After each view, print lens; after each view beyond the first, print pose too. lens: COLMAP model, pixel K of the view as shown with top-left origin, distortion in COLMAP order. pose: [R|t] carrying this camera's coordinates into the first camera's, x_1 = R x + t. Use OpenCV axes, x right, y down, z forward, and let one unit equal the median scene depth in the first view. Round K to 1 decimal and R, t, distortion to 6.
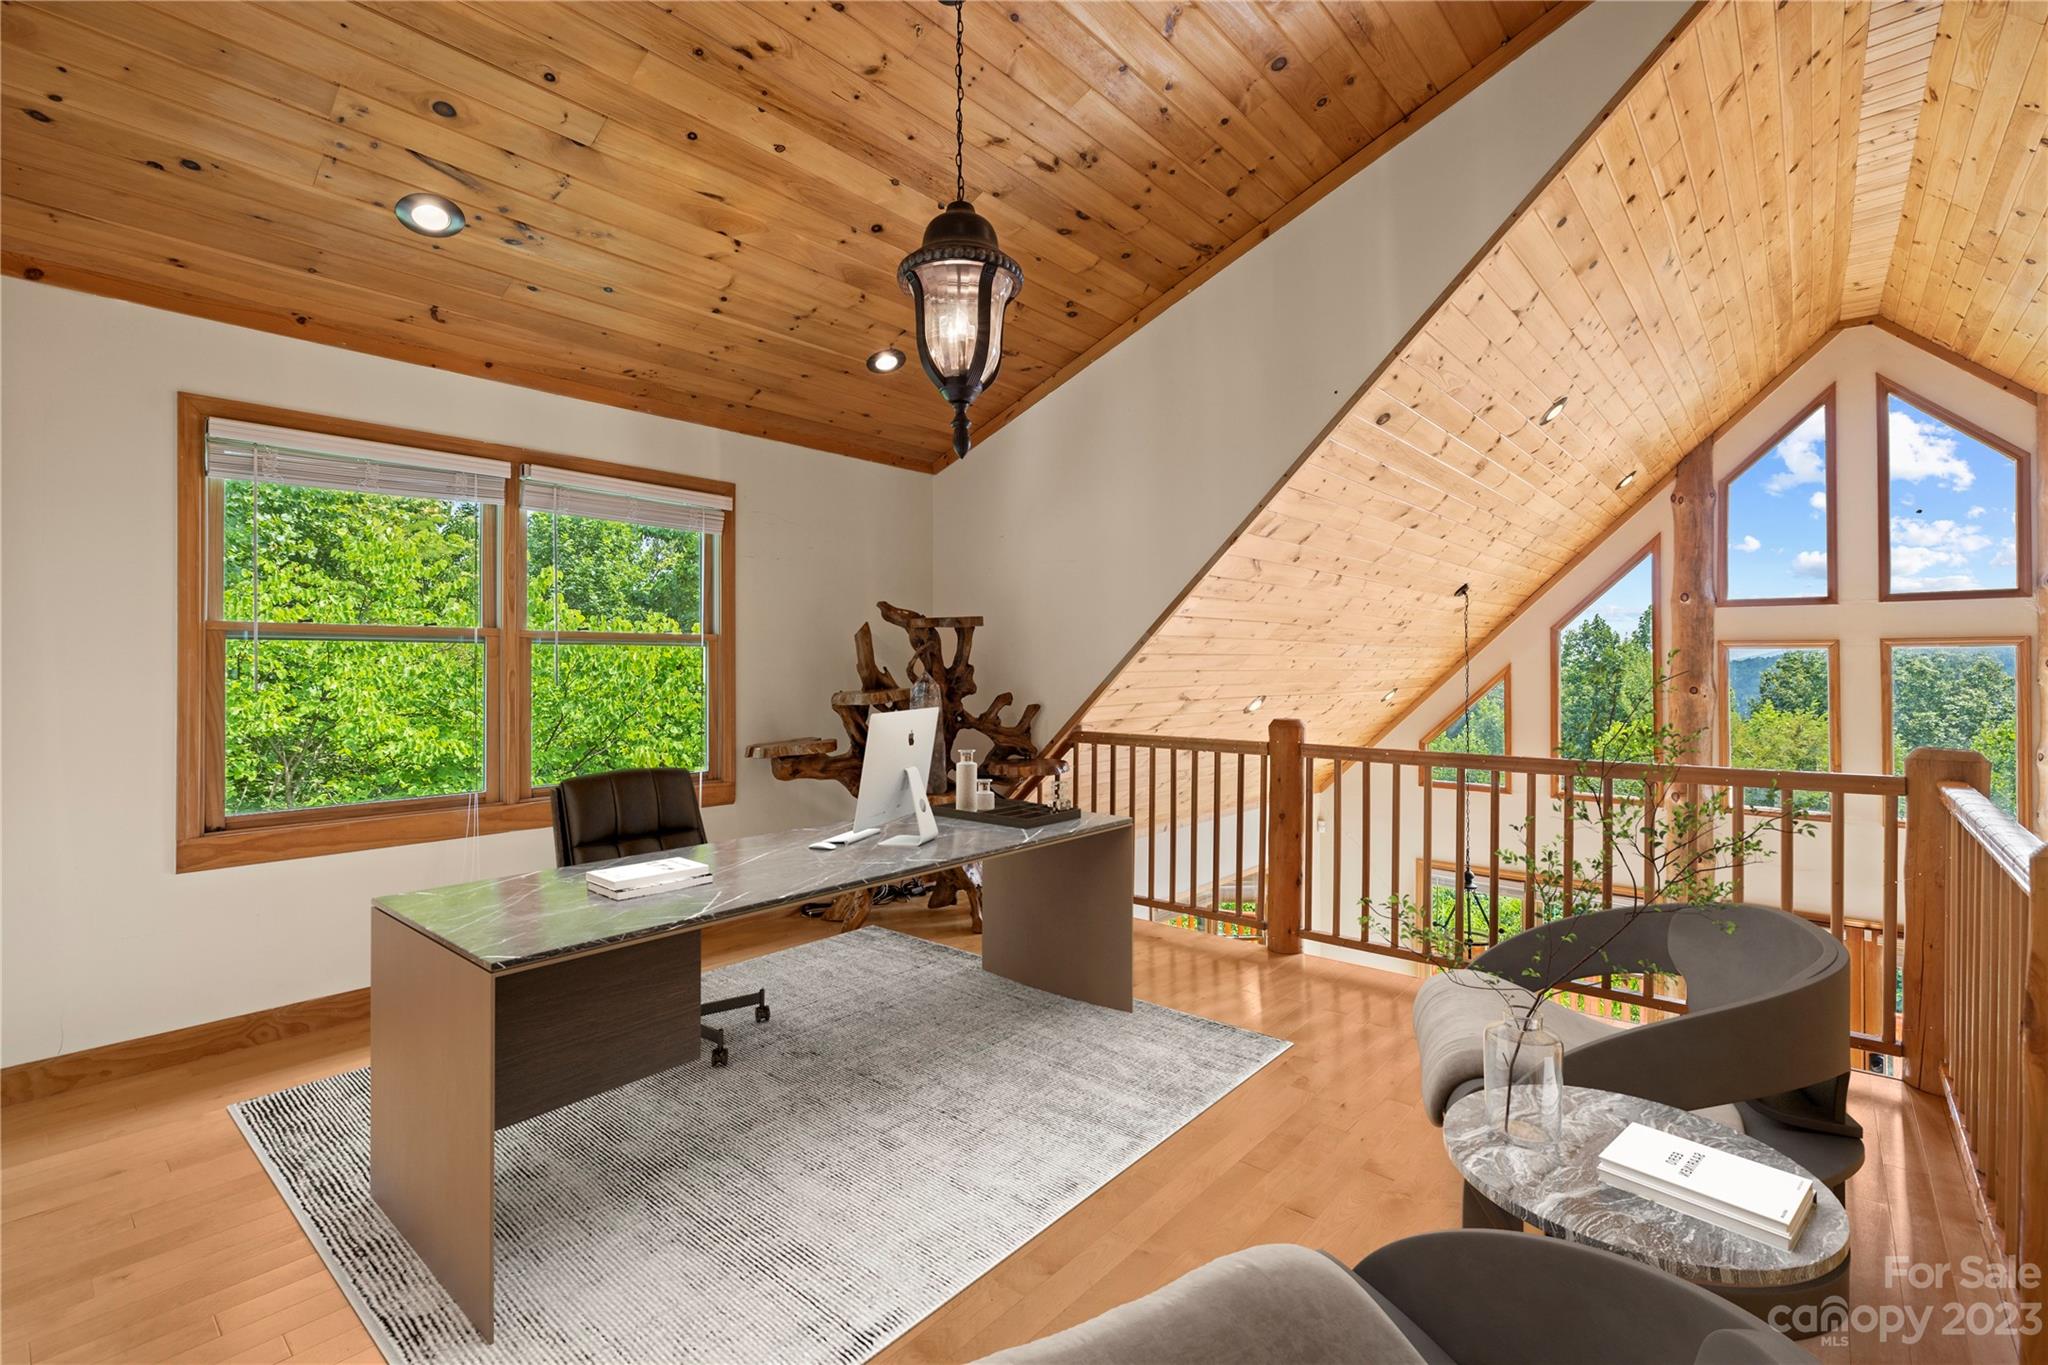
lens RADIAL K [[921.1, 0, 1021.2], [0, 921.1, 658.6], [0, 0, 1]] dist [-0.002834, 0.000643]
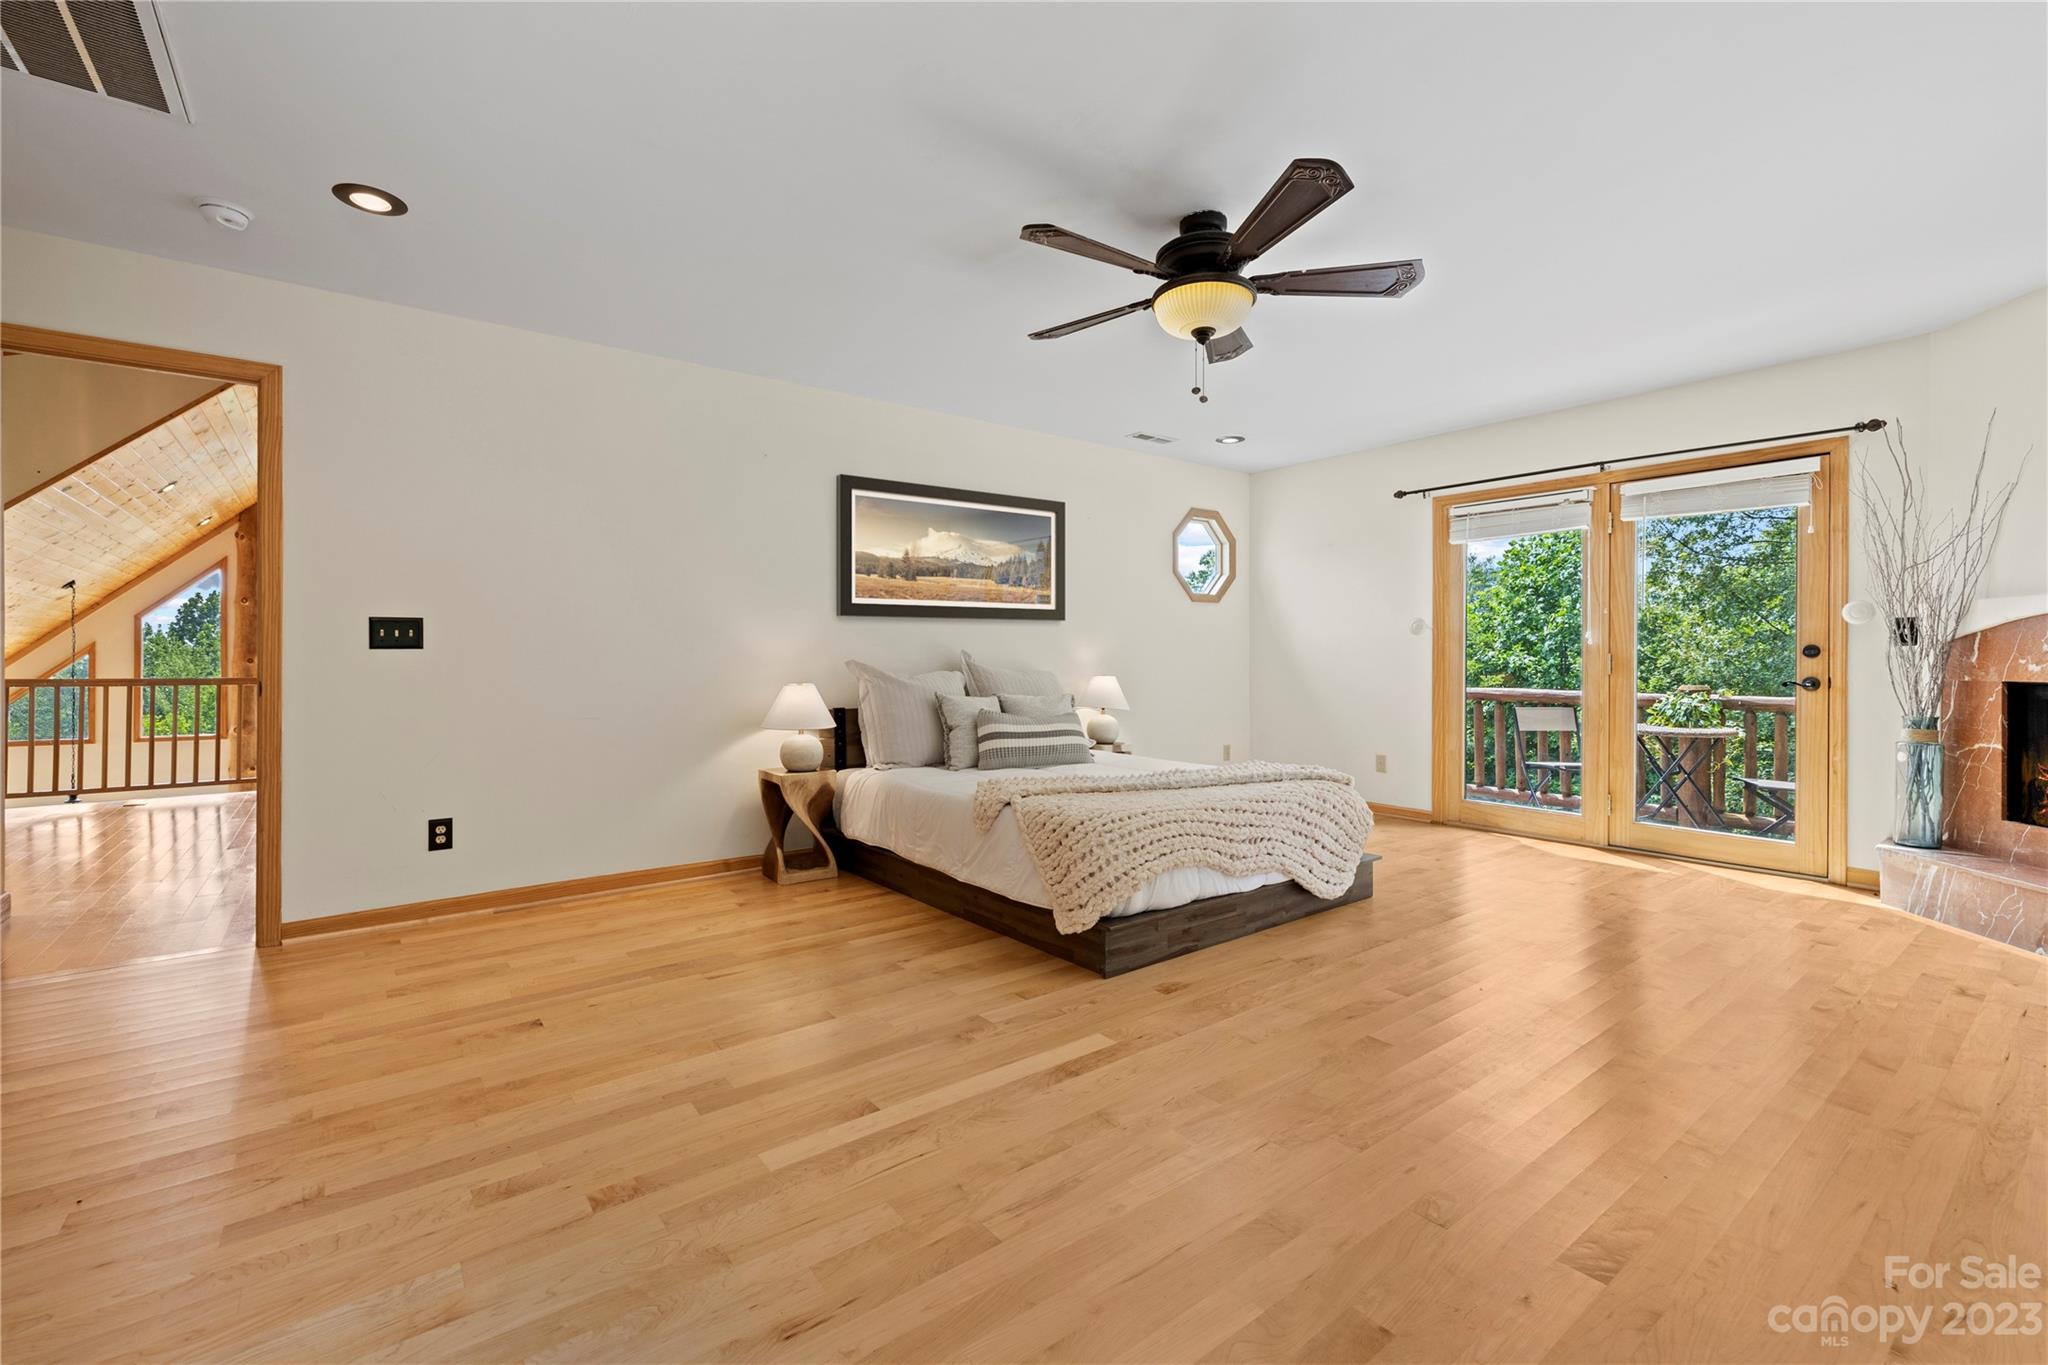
lens RADIAL K [[869.5, 0, 1028.2], [0, 869.5, 662.4], [0, 0, 1]] dist [0.002207, 0.000123]
pose [[0.197449, 0.003594, 0.980306, -0.460627], [-0.009922, 0.999949, -0.001667, 0.026691], [-0.980263, -0.009398, 0.197475, -0.589824]]
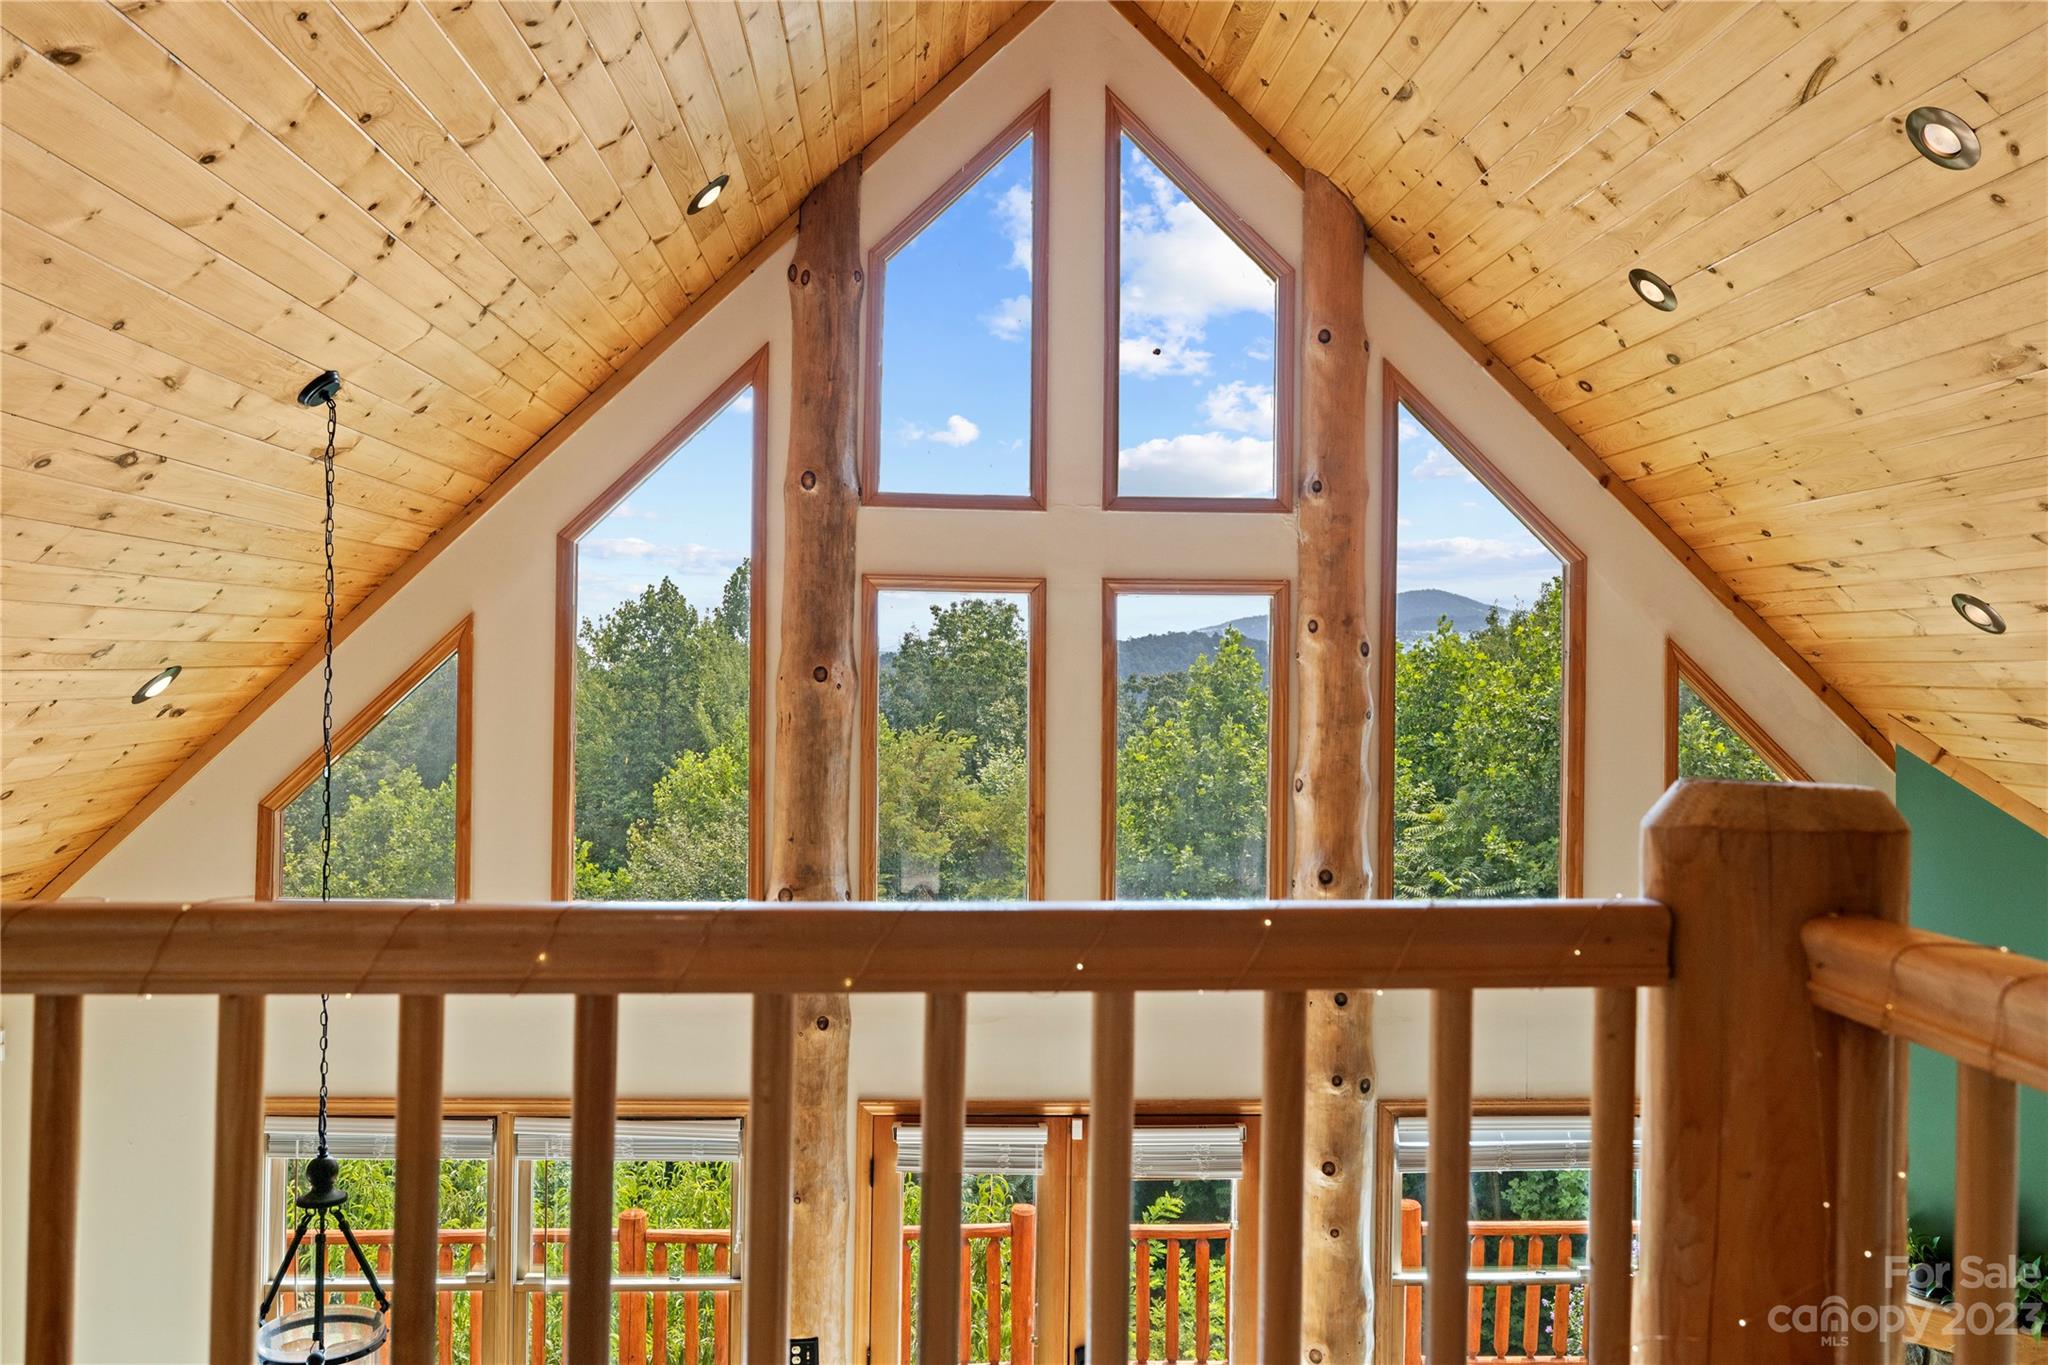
lens RADIAL K [[1659.5, 0, 1017.8], [0, 1659.5, 665.1], [0, 0, 1]] dist [0.004292, 0.002904]
pose [[0.719721, 0.011355, 0.694170, 0.203491], [-0.018202, 0.999831, 0.002516, 0.025730], [-0.694024, -0.014446, 0.719807, 0.305051]]
